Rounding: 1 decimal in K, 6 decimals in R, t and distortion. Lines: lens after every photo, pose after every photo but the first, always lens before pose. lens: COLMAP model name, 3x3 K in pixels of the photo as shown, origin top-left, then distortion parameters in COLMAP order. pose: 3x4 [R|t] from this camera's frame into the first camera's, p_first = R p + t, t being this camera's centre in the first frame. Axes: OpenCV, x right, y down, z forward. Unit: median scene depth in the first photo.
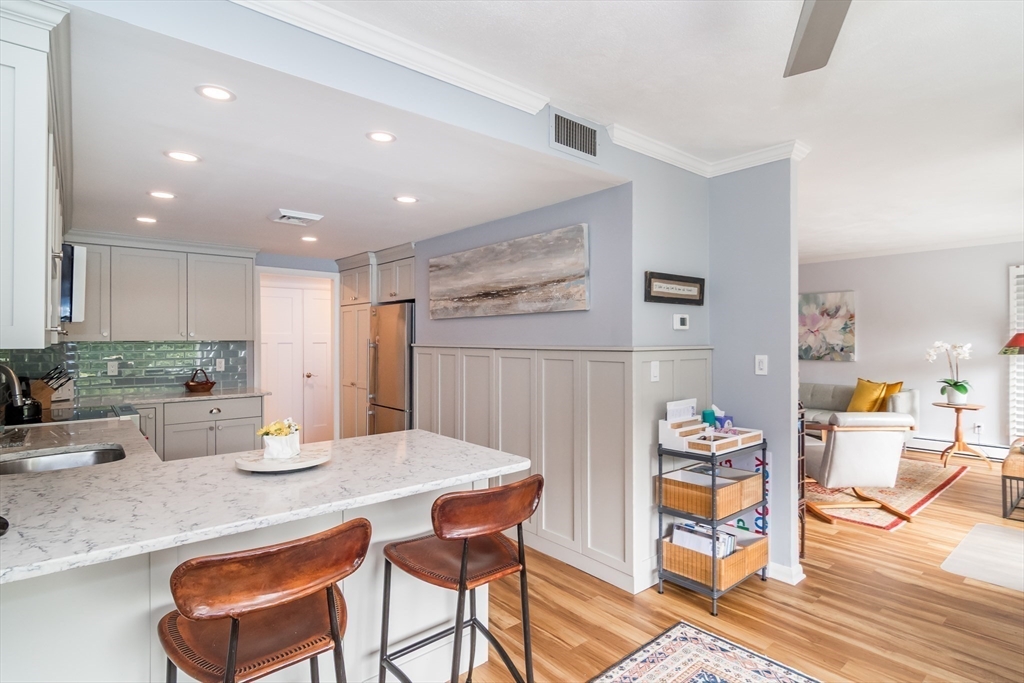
lens RADIAL K [[539.4, 0, 512.0], [0, 539.4, 341.5], [0, 0, 1]] dist [-0.001702, -0.000121]
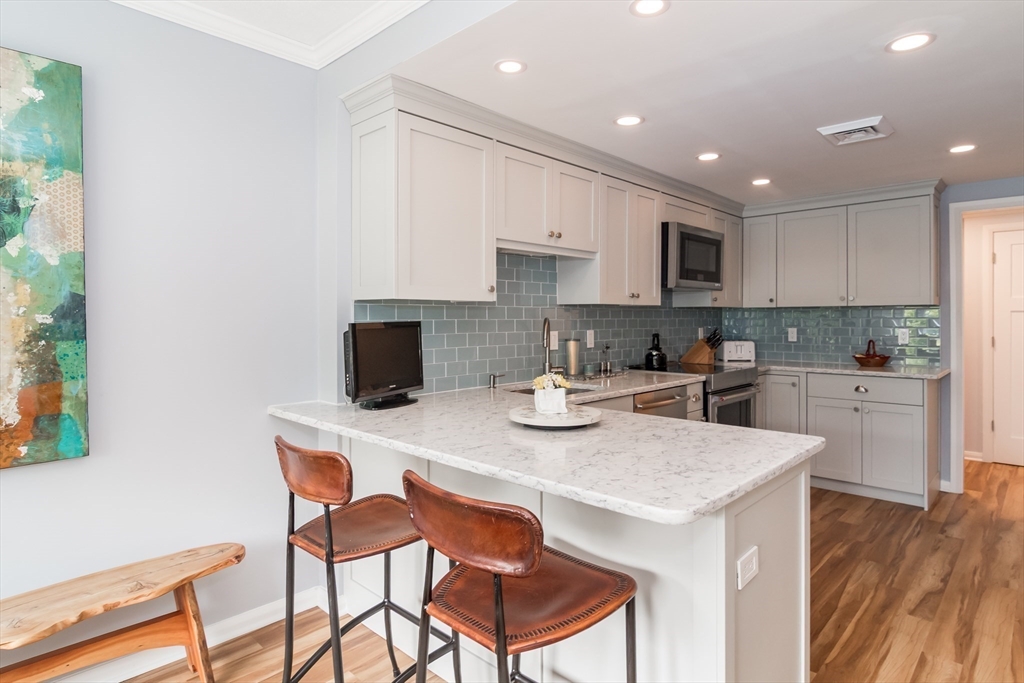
lens RADIAL K [[561.5, 0, 514.8], [0, 561.5, 313.8], [0, 0, 1]] dist [-0.004181, -0.000637]
pose [[0.123808, -0.004752, -0.992295, 0.266184], [-0.007382, 0.999956, -0.005709, 0.024182], [0.992279, 0.008032, 0.123768, 0.404249]]
